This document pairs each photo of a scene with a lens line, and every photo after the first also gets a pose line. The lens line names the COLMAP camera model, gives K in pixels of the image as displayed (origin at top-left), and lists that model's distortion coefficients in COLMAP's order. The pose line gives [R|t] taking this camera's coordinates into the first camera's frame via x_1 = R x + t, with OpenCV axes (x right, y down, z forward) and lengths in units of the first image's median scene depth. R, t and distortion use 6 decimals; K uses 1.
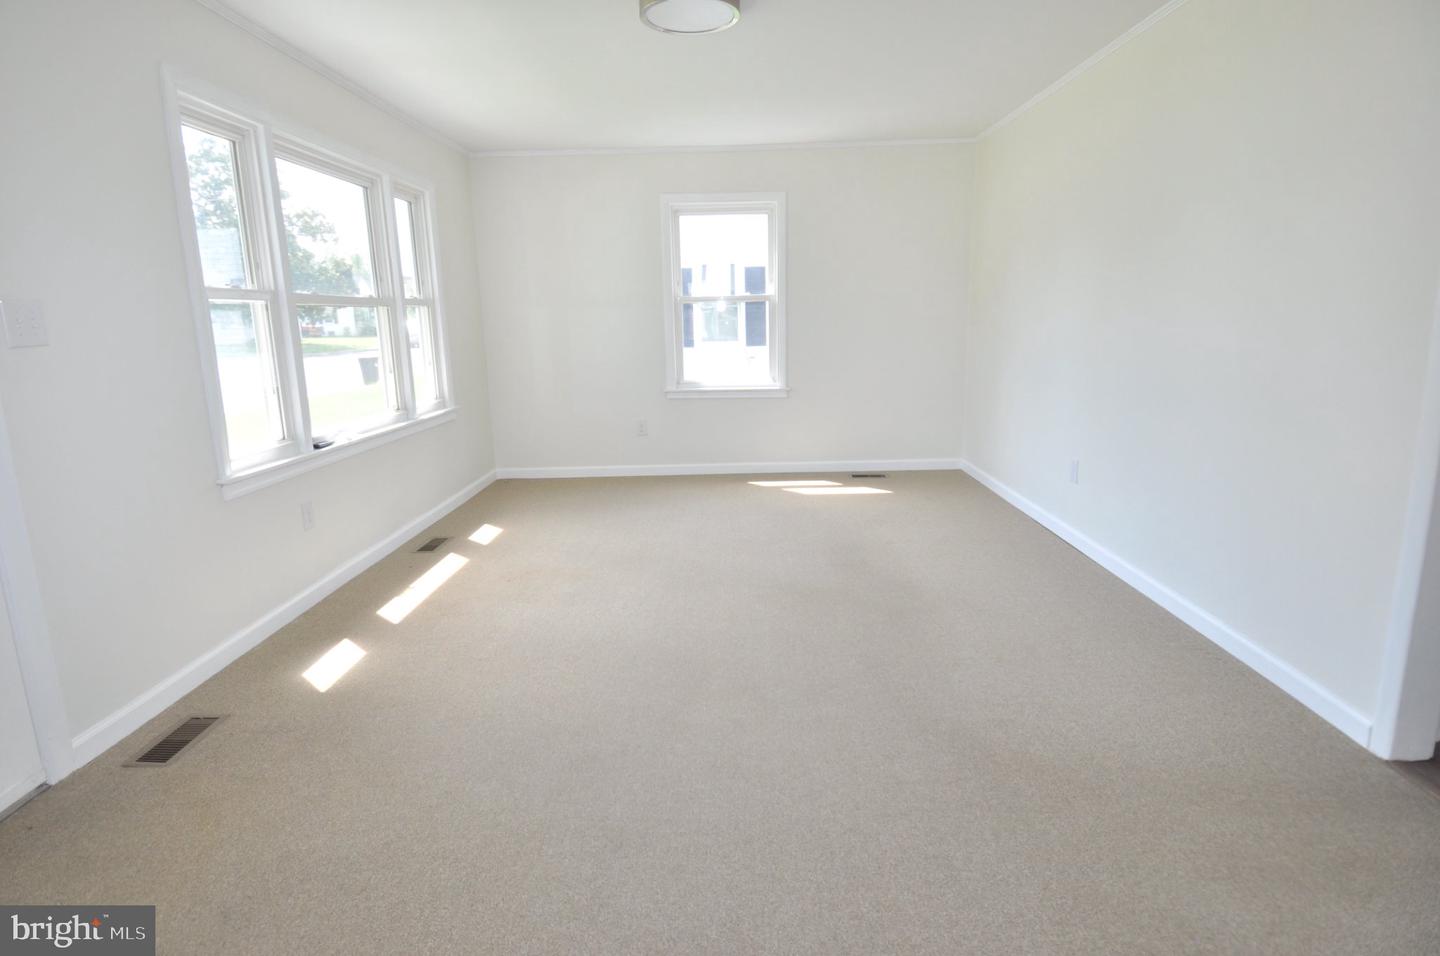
lens RADIAL K [[752.1, 0, 721.4], [0, 752.1, 479.4], [0, 0, 1]] dist [0.030509, -0.028370]
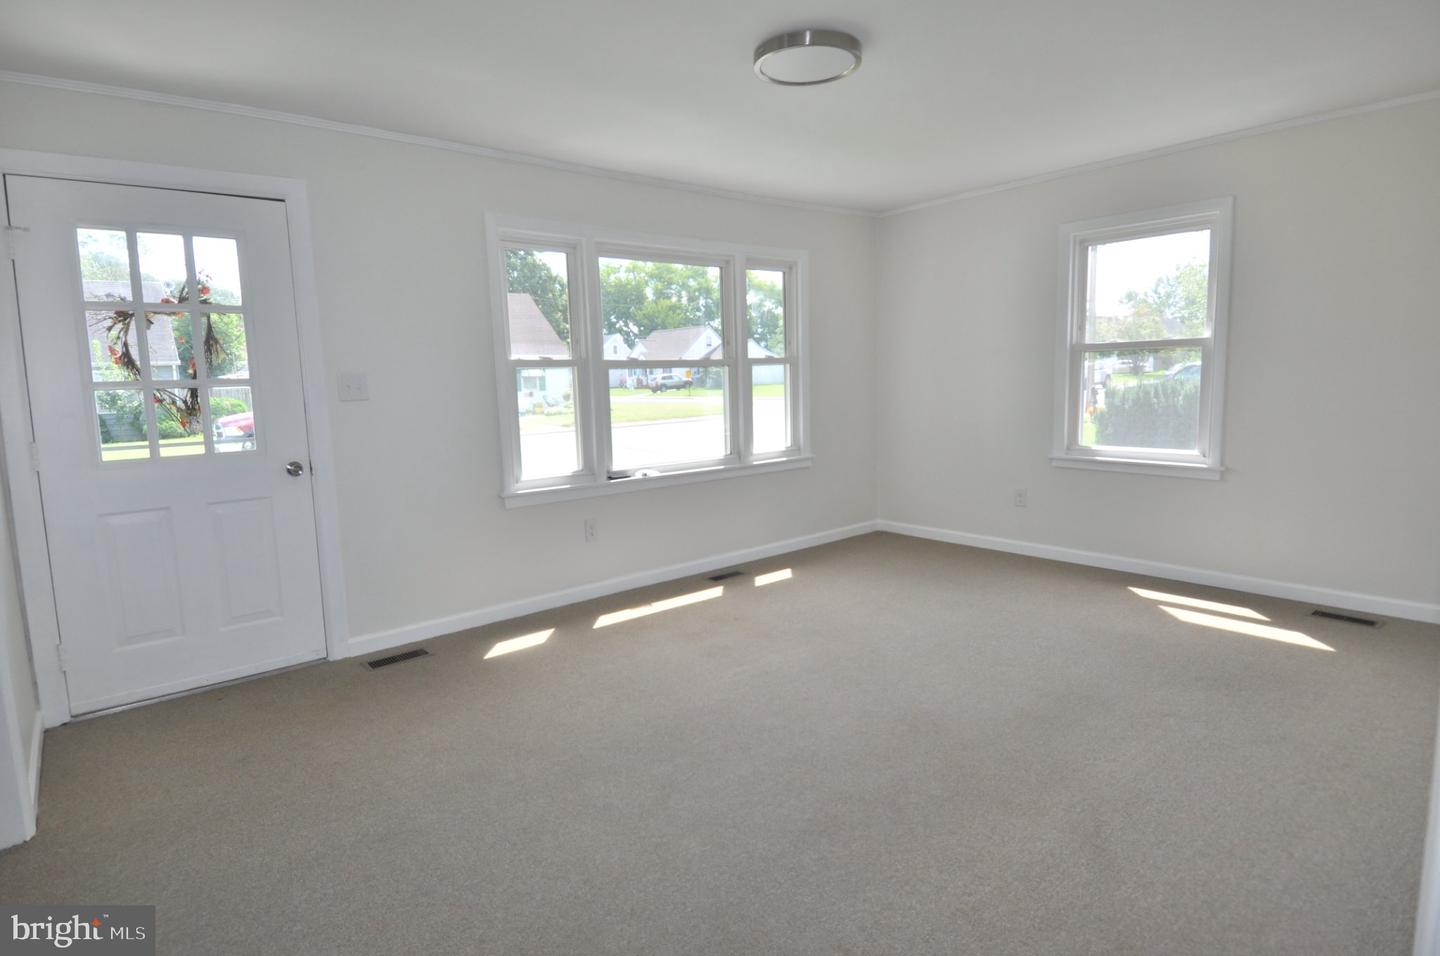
lens RADIAL K [[752.1, 0, 723.8], [0, 752.1, 472.7], [0, 0, 1]] dist [0.030509, -0.028370]
pose [[0.643400, 0.101331, -0.758794, 0.428734], [-0.147690, 0.989010, 0.006845, -0.069450], [0.751149, 0.107662, 0.651294, 0.248315]]
